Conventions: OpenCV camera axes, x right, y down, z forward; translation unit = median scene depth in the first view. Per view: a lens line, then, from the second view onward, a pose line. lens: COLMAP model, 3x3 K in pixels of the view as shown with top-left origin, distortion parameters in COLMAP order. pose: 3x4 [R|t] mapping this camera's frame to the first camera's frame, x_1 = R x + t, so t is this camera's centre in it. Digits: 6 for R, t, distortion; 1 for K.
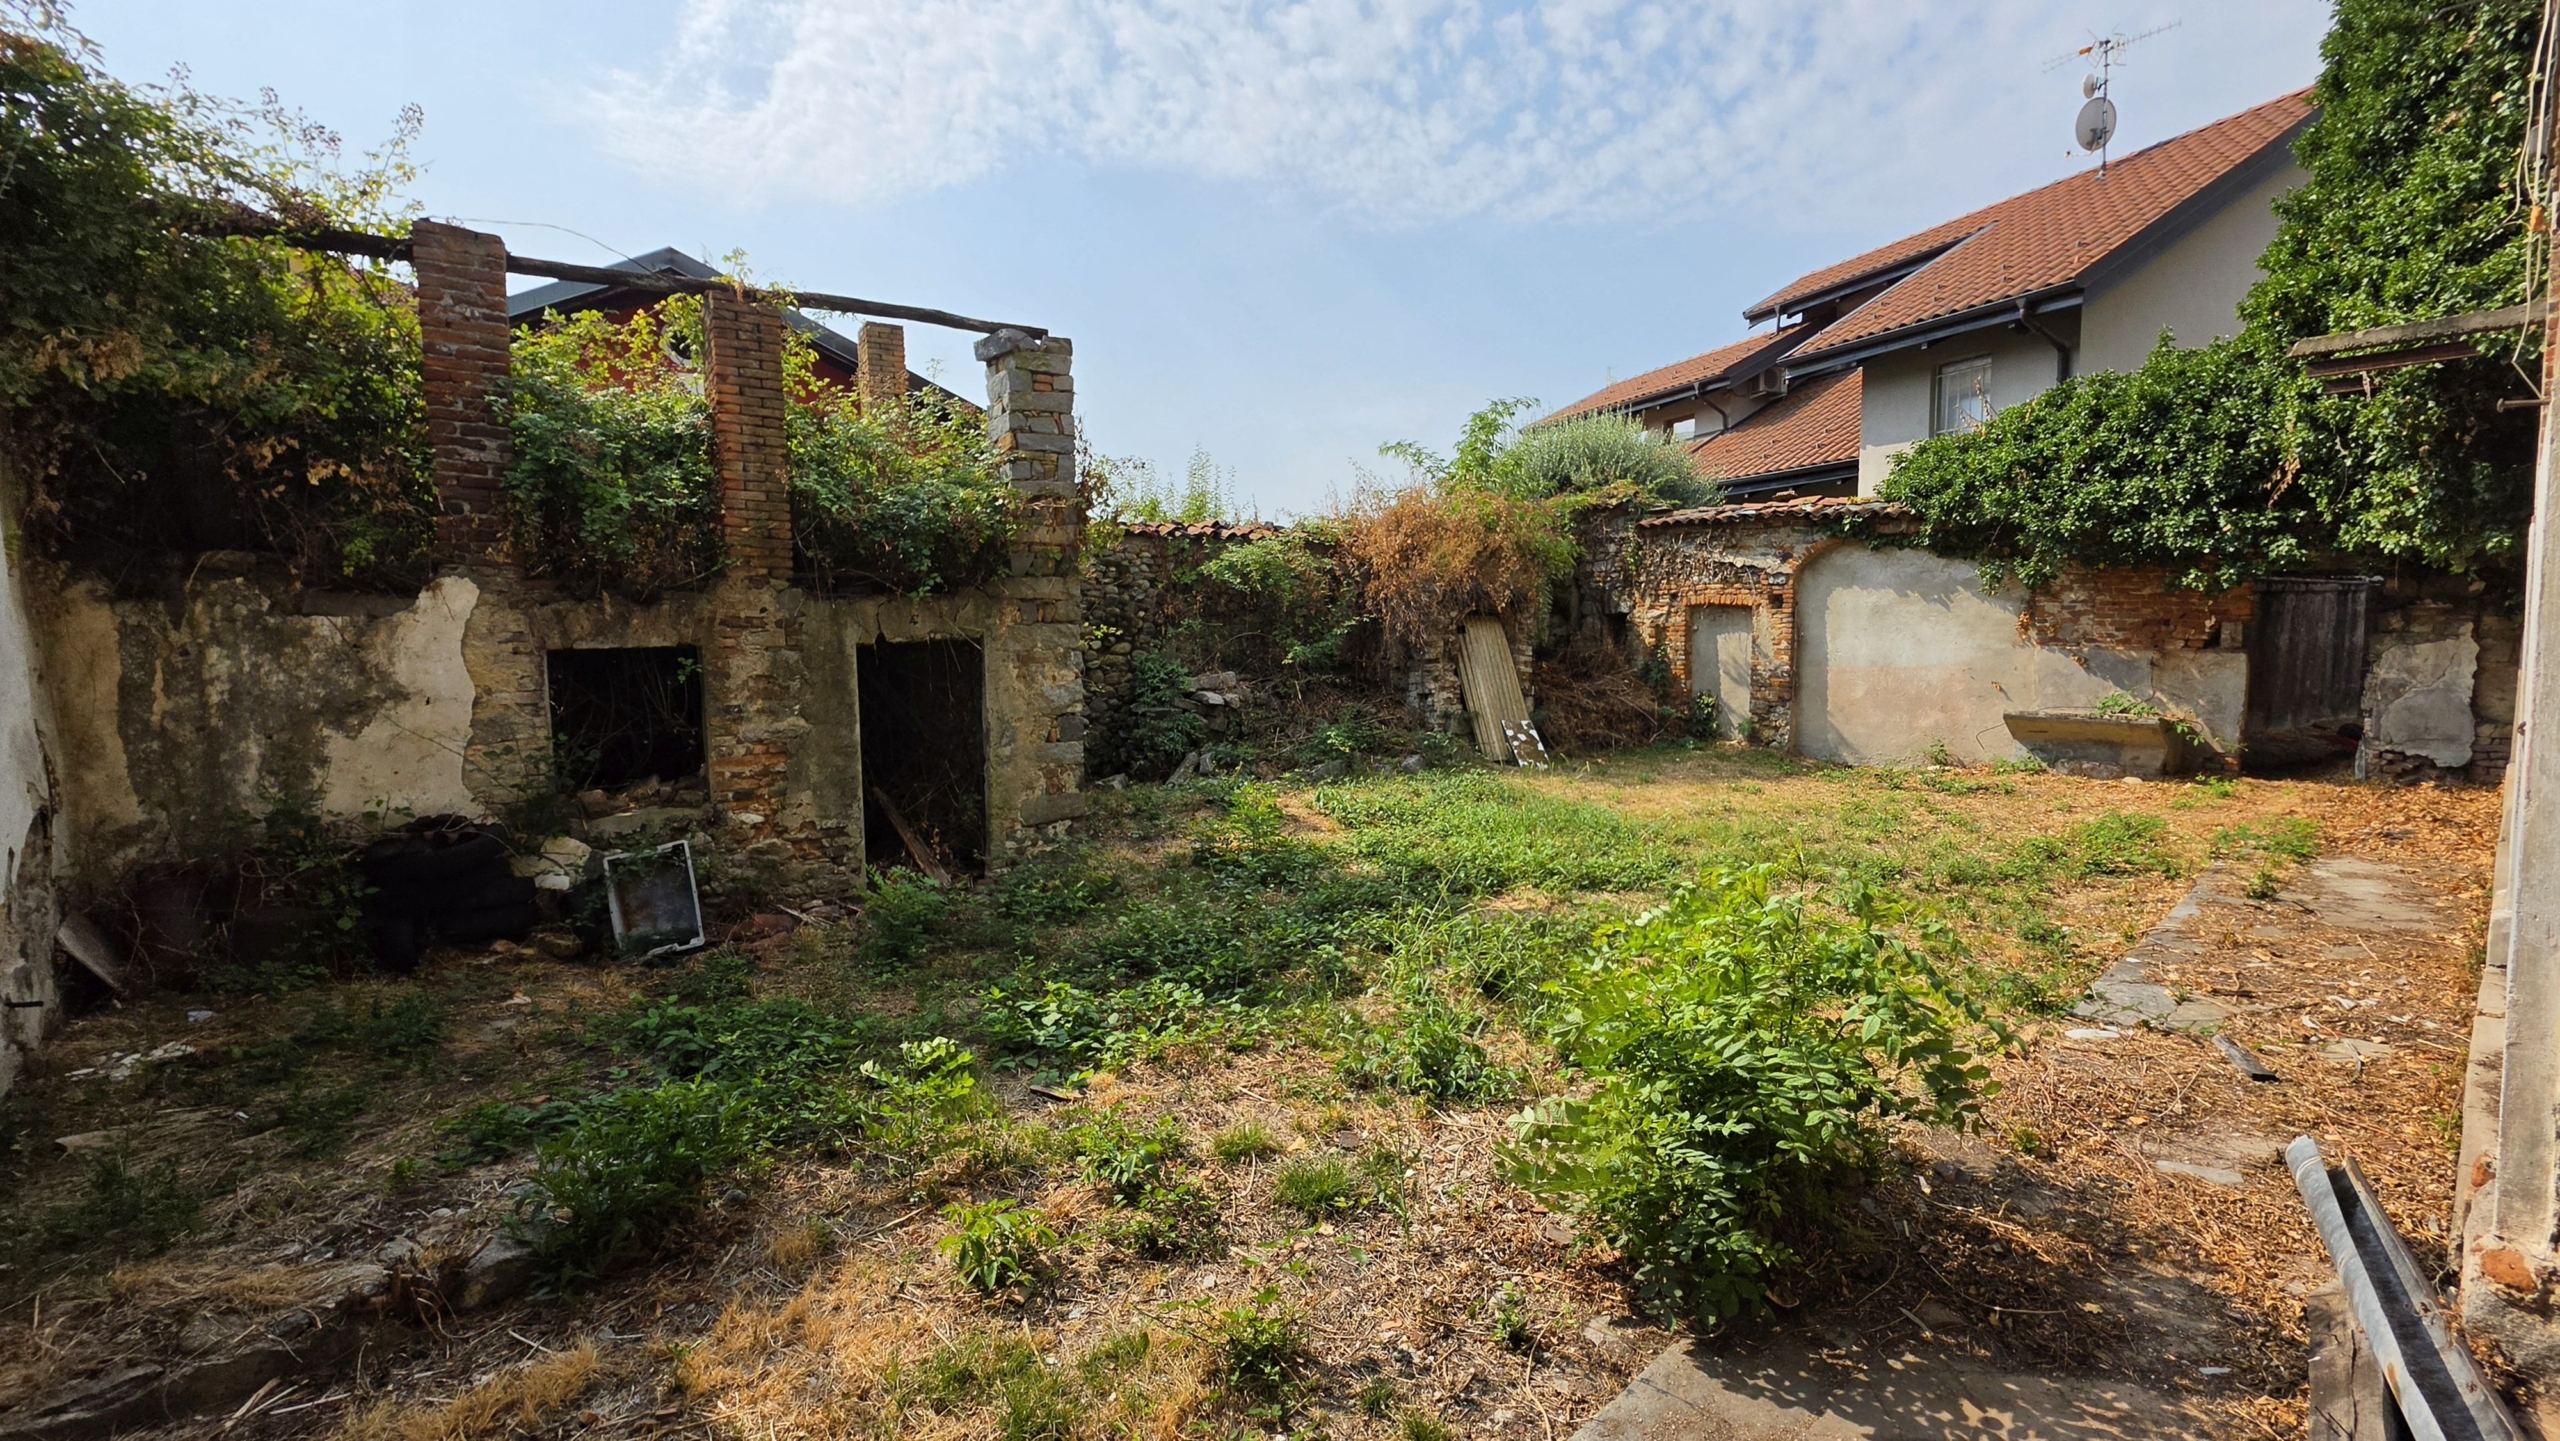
lens RADIAL K [[1029.3, 0, 1285.5], [0, 1029.3, 709.1], [0, 0, 1]] dist [-0.005580, 0.000513]
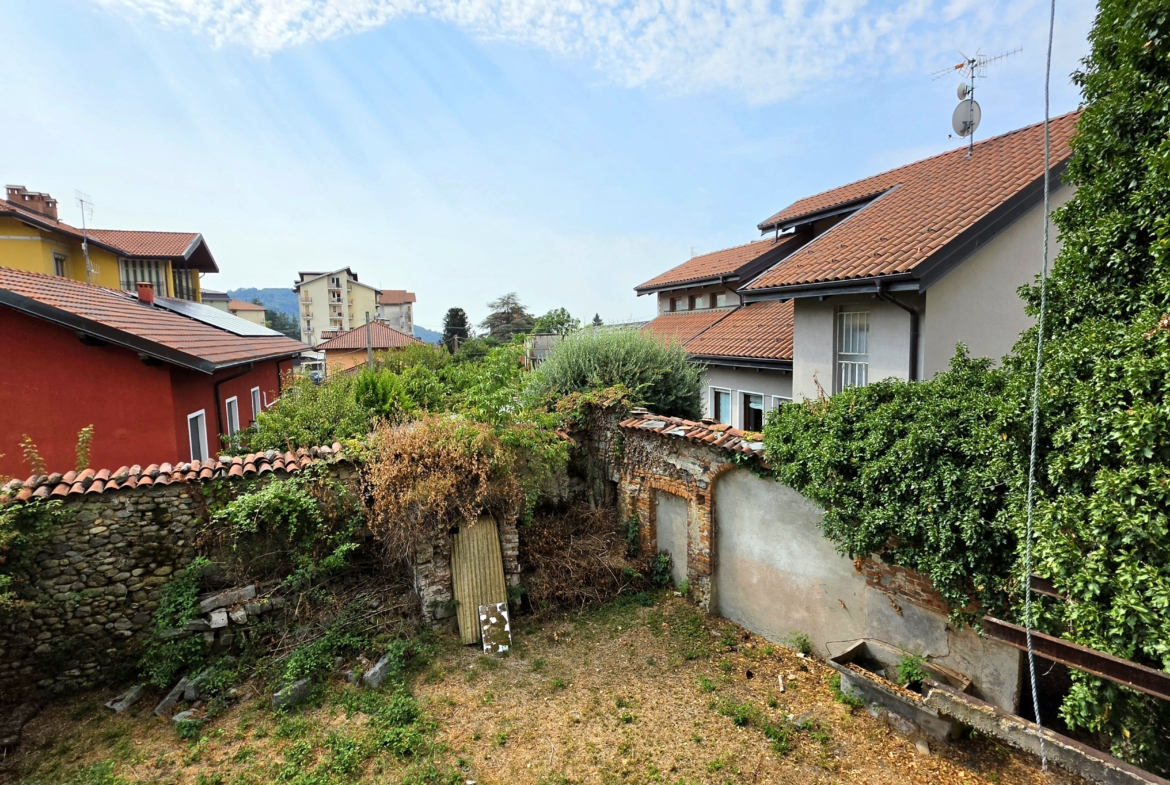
lens RADIAL K [[558.8, 0, 590.0], [0, 558.8, 389.3], [0, 0, 1]] dist [-0.003466, -0.000517]
pose [[0.999967, -0.006976, -0.004261, 0.556998], [0.007018, 0.999926, 0.009954, -0.424959], [0.004191, -0.009984, 0.999941, 0.451943]]
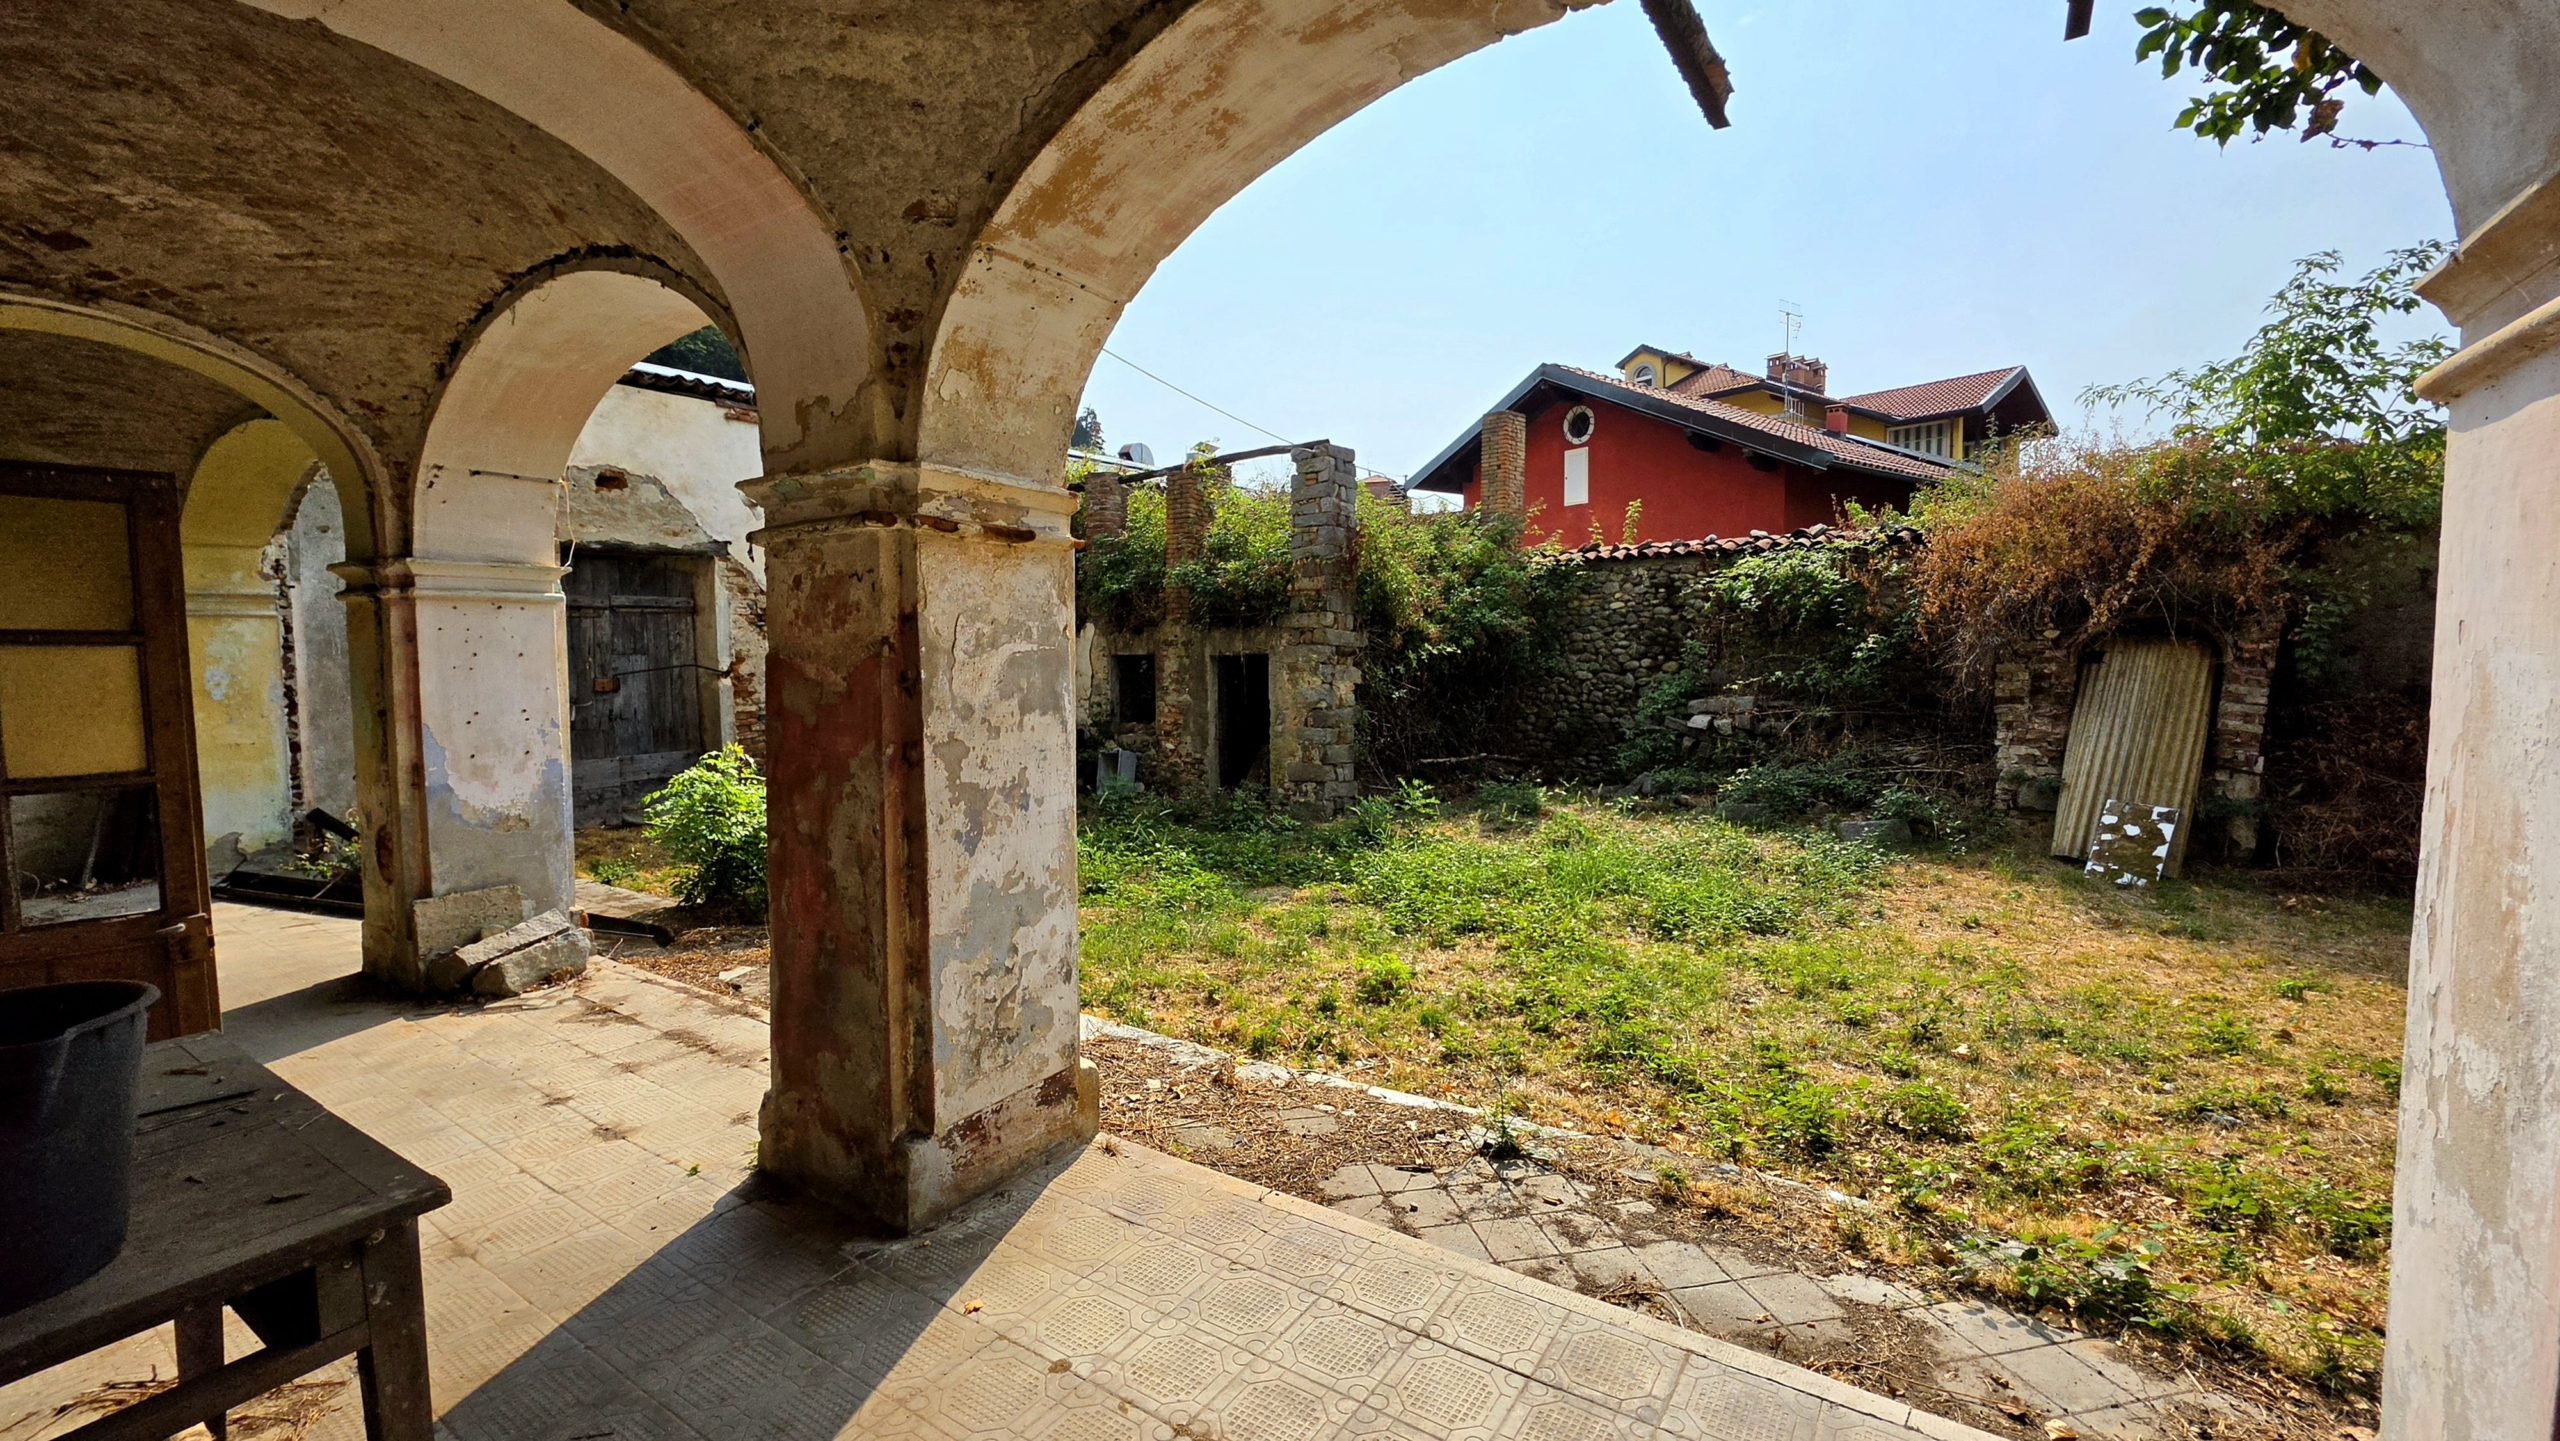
lens RADIAL K [[1029.3, 0, 1292.4], [0, 1029.3, 708.6], [0, 0, 1]] dist [-0.005580, 0.000513]
pose [[0.289802, 0.072088, -0.954368, 1.043032], [-0.078006, 0.995621, 0.051516, -0.060331], [0.953903, 0.059517, 0.294156, 0.506127]]
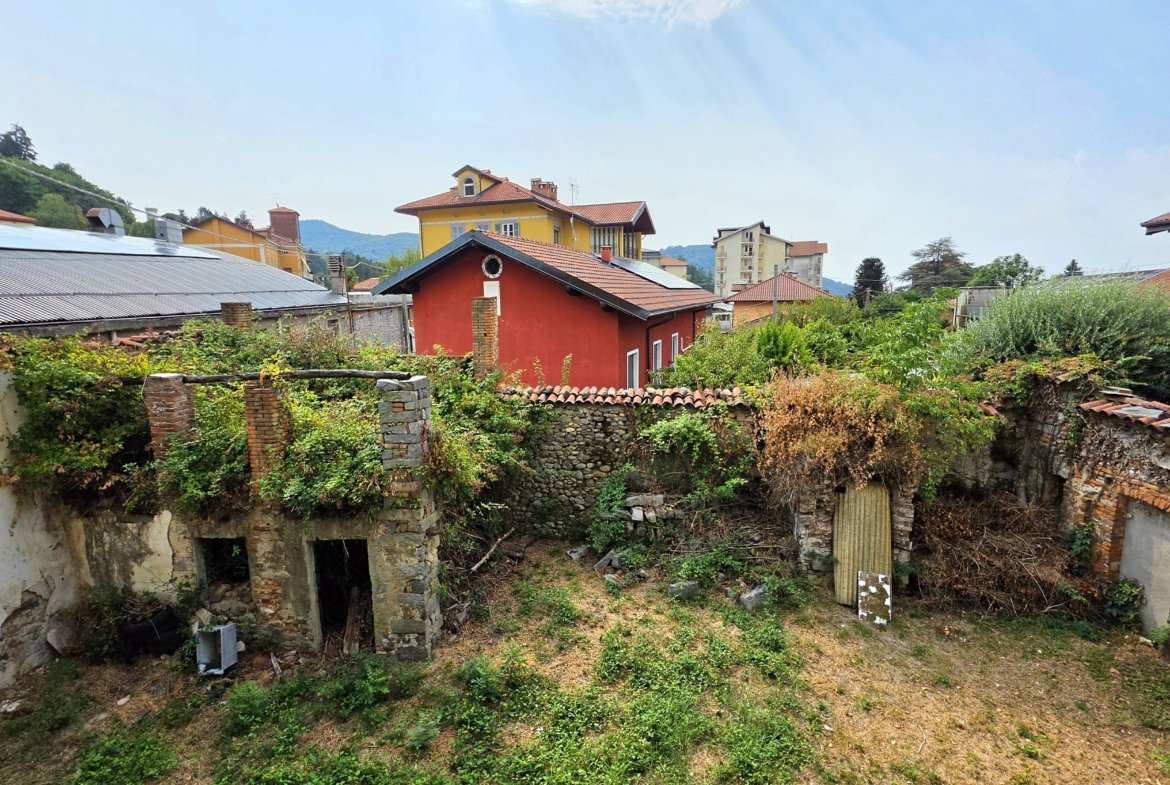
lens RADIAL K [[558.8, 0, 588.9], [0, 558.8, 387.2], [0, 0, 1]] dist [-0.003466, -0.000517]
pose [[0.766827, 0.106932, -0.632884, 0.573675], [-0.051775, 0.993117, 0.105065, -0.423080], [0.639763, -0.047799, 0.767085, 0.412640]]
